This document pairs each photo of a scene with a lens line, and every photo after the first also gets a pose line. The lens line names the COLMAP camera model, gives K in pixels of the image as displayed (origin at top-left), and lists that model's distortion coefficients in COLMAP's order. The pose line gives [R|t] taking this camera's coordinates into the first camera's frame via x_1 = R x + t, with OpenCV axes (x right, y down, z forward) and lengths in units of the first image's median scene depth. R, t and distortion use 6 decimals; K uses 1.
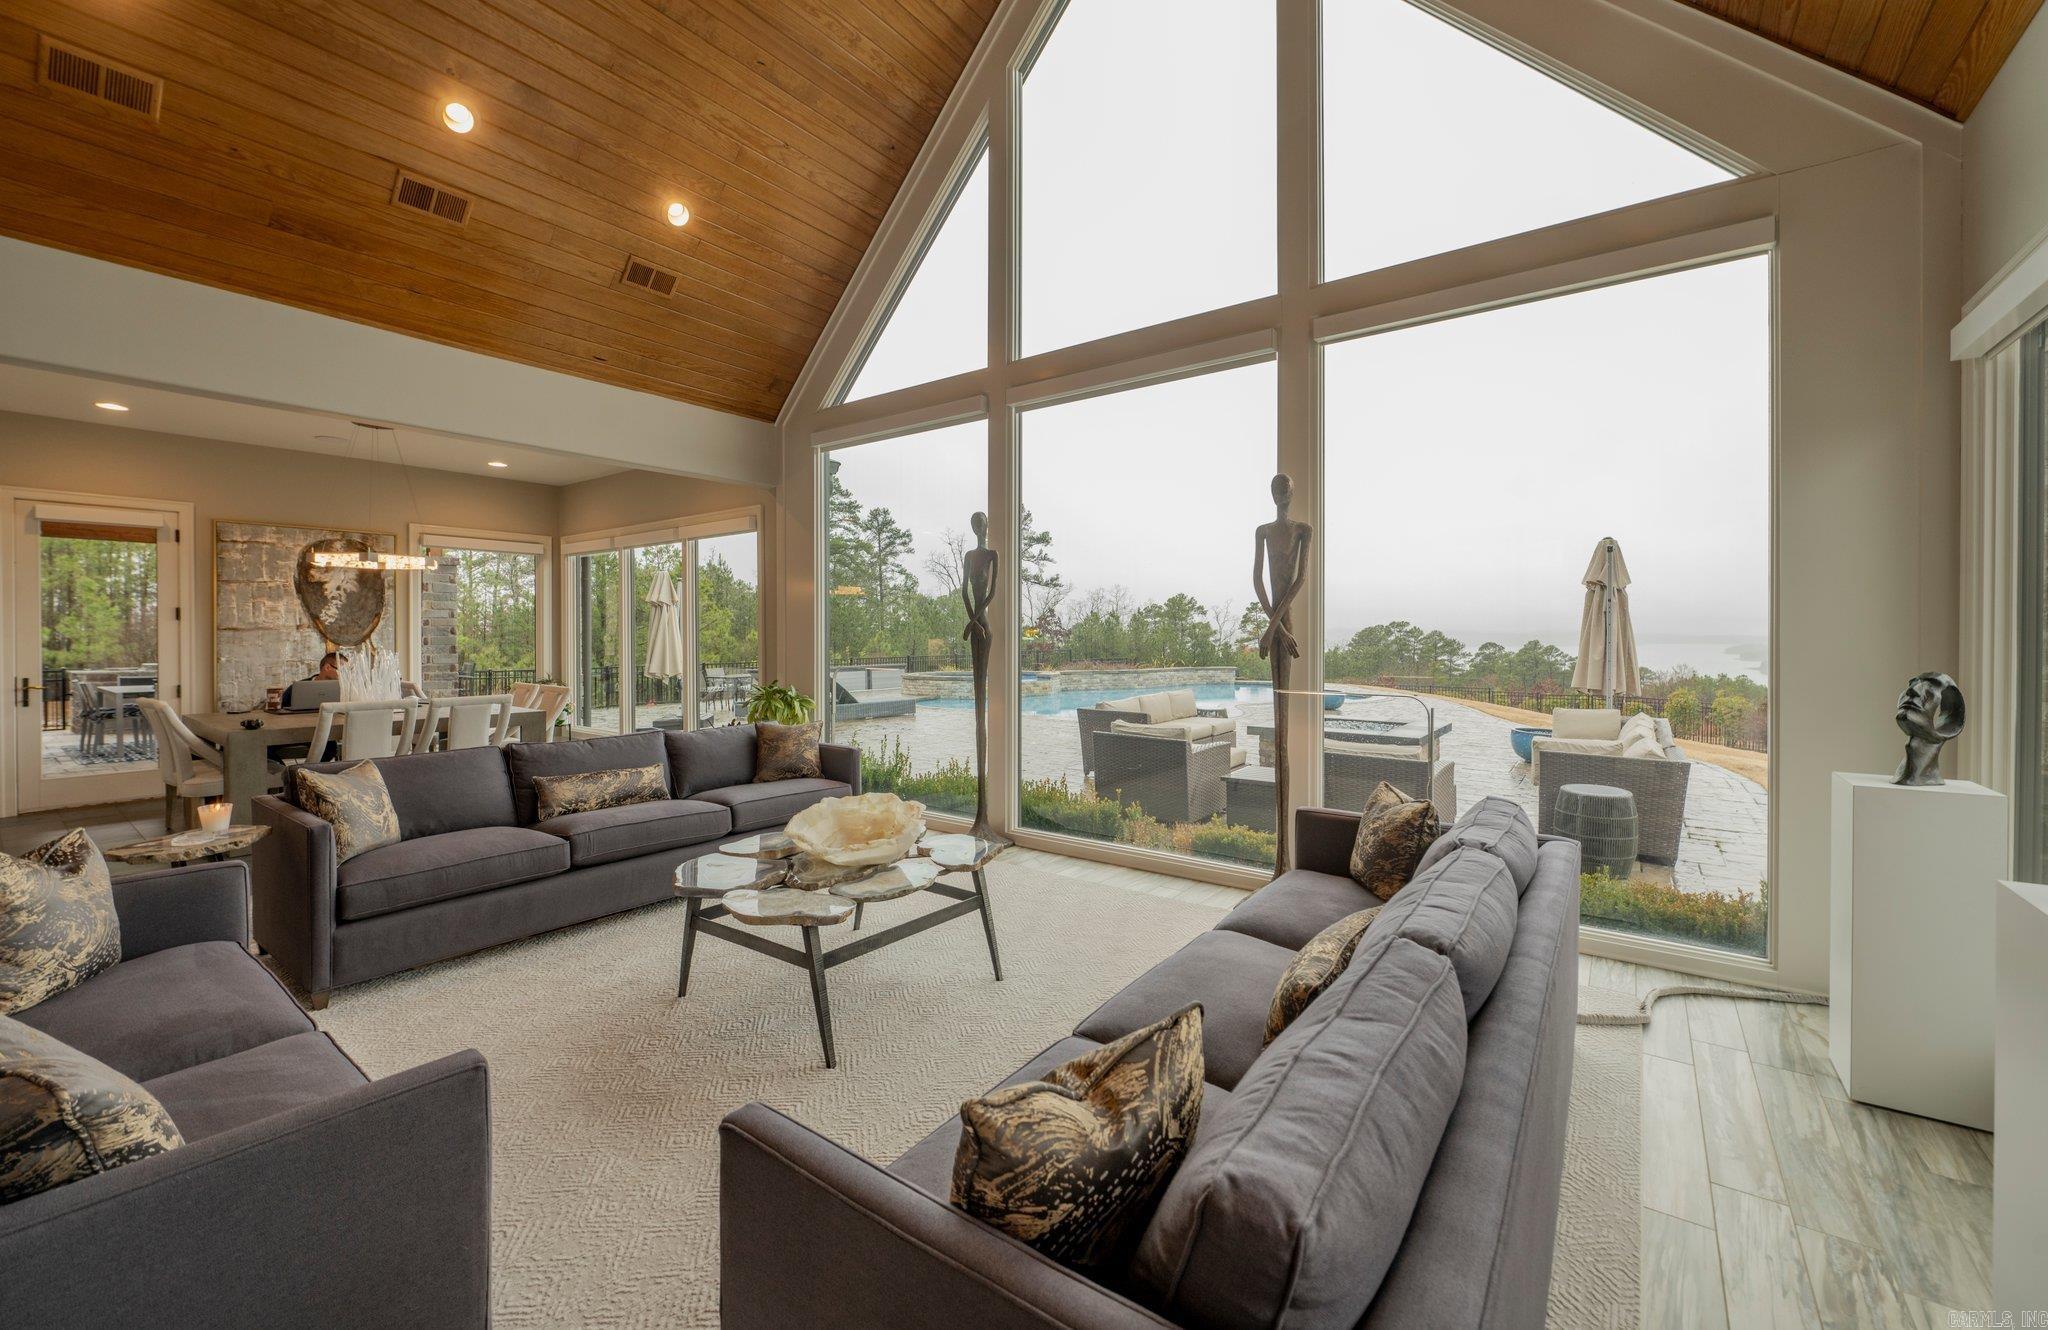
lens RADIAL K [[830.7, 0, 1043.9], [0, 830.7, 639.2], [0, 0, 1]] dist [-0.004879, -0.000257]
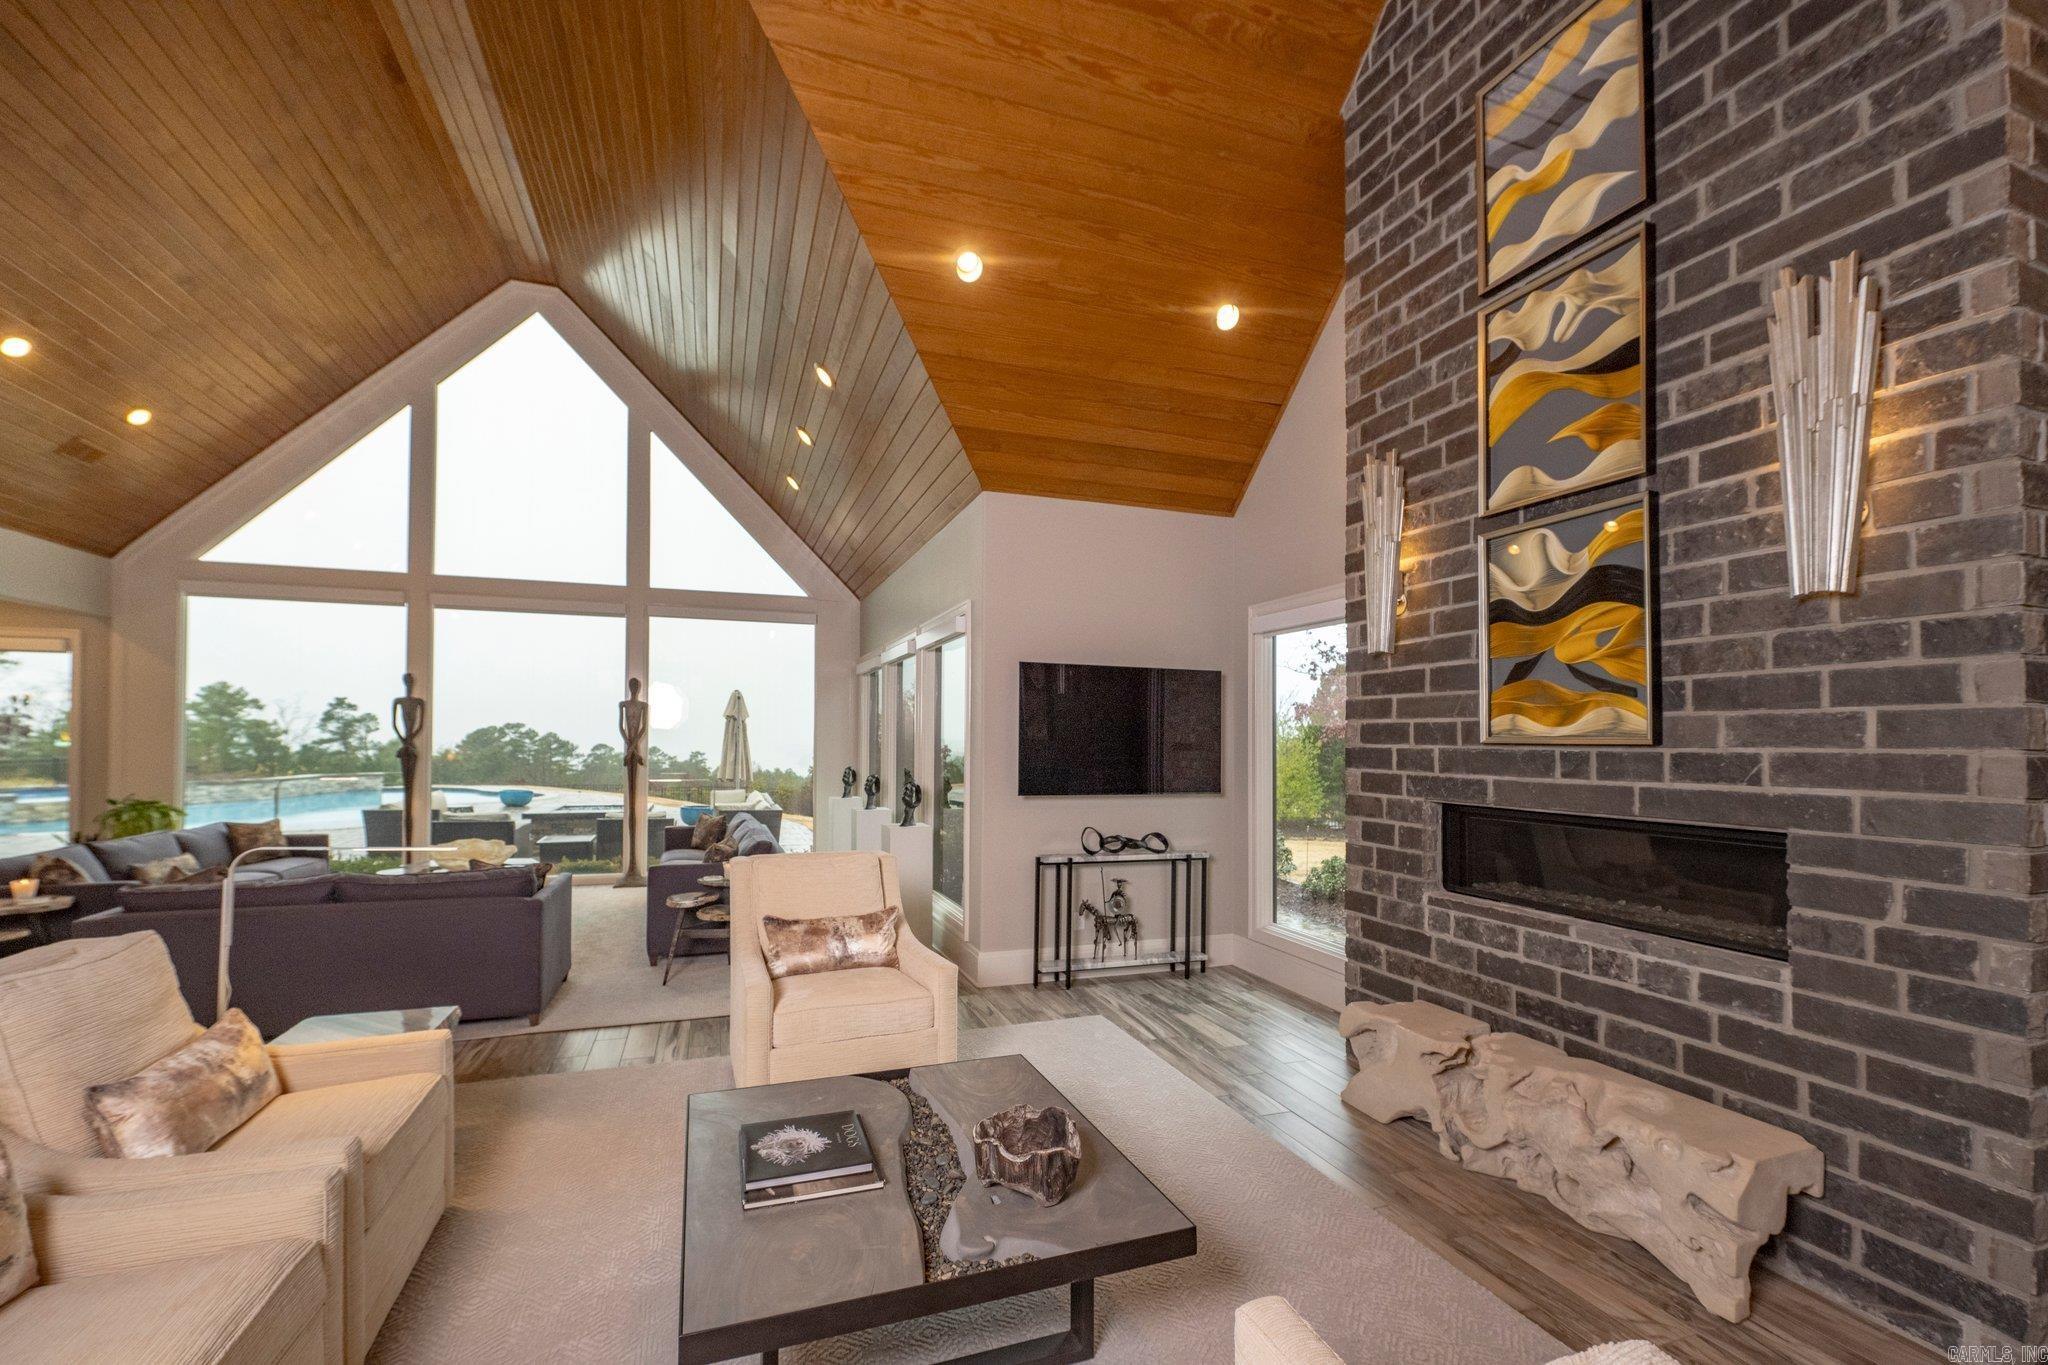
lens RADIAL K [[835.1, 0, 1018.5], [0, 835.1, 725.9], [0, 0, 1]] dist [-0.004276, 0.000481]
pose [[0.563046, 0.017338, 0.826244, -0.568019], [-0.004902, 0.999832, -0.017640, -0.028478], [-0.826411, 0.005882, 0.563036, -0.622896]]
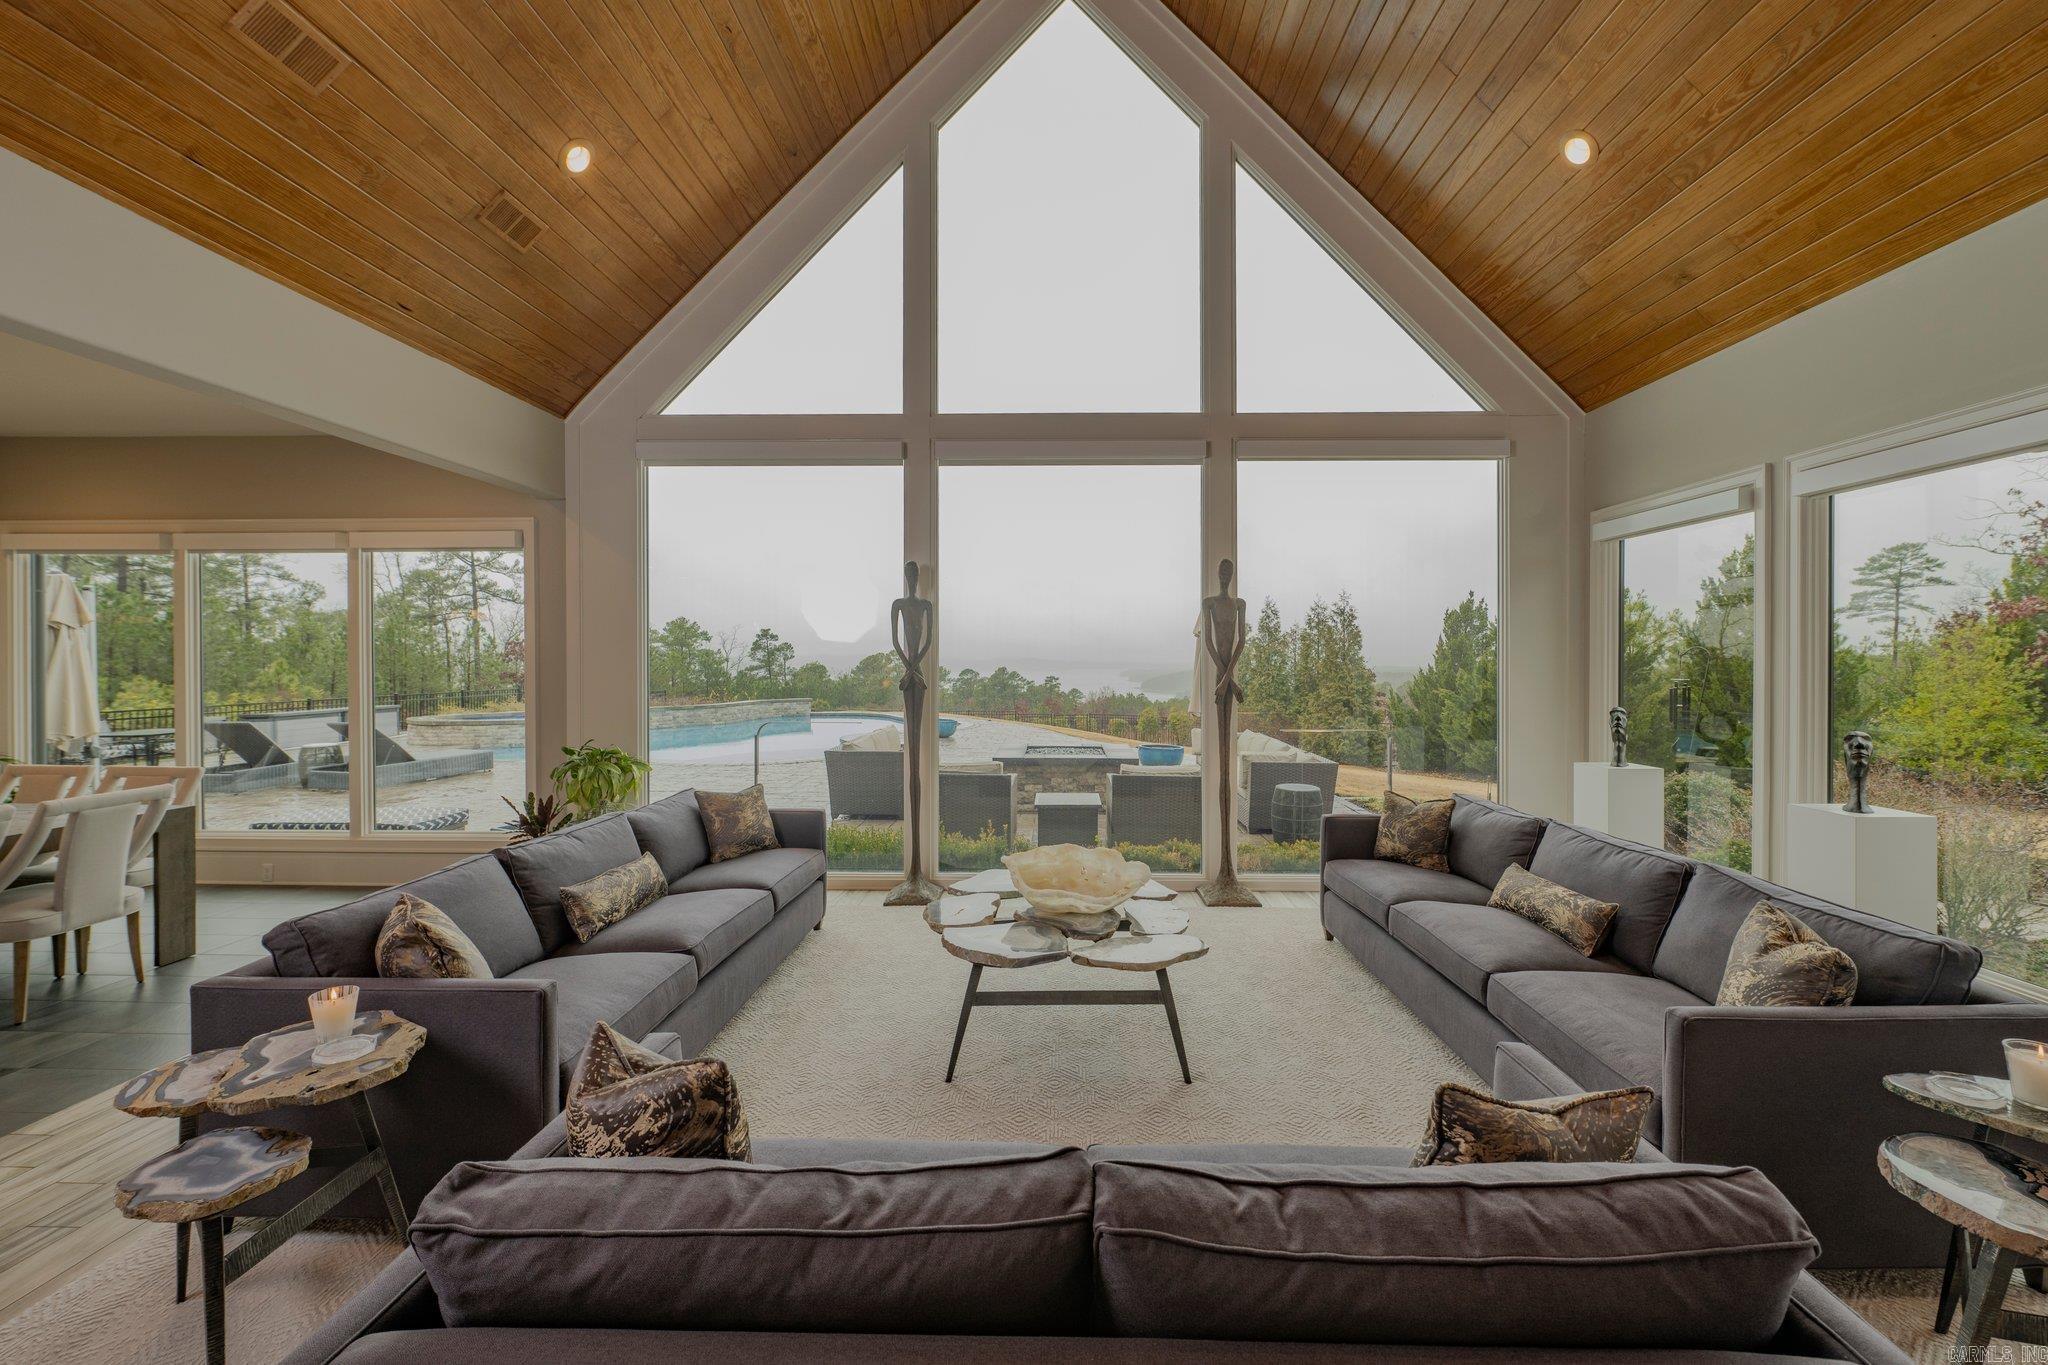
lens RADIAL K [[835.1, 0, 1053.0], [0, 835.1, 653.4], [0, 0, 1]] dist [-0.004276, 0.000481]
pose [[0.809359, 0.007188, 0.587270, -0.426419], [0.000989, 0.999907, -0.013602, -0.022513], [-0.587313, 0.011590, 0.809277, 0.073132]]
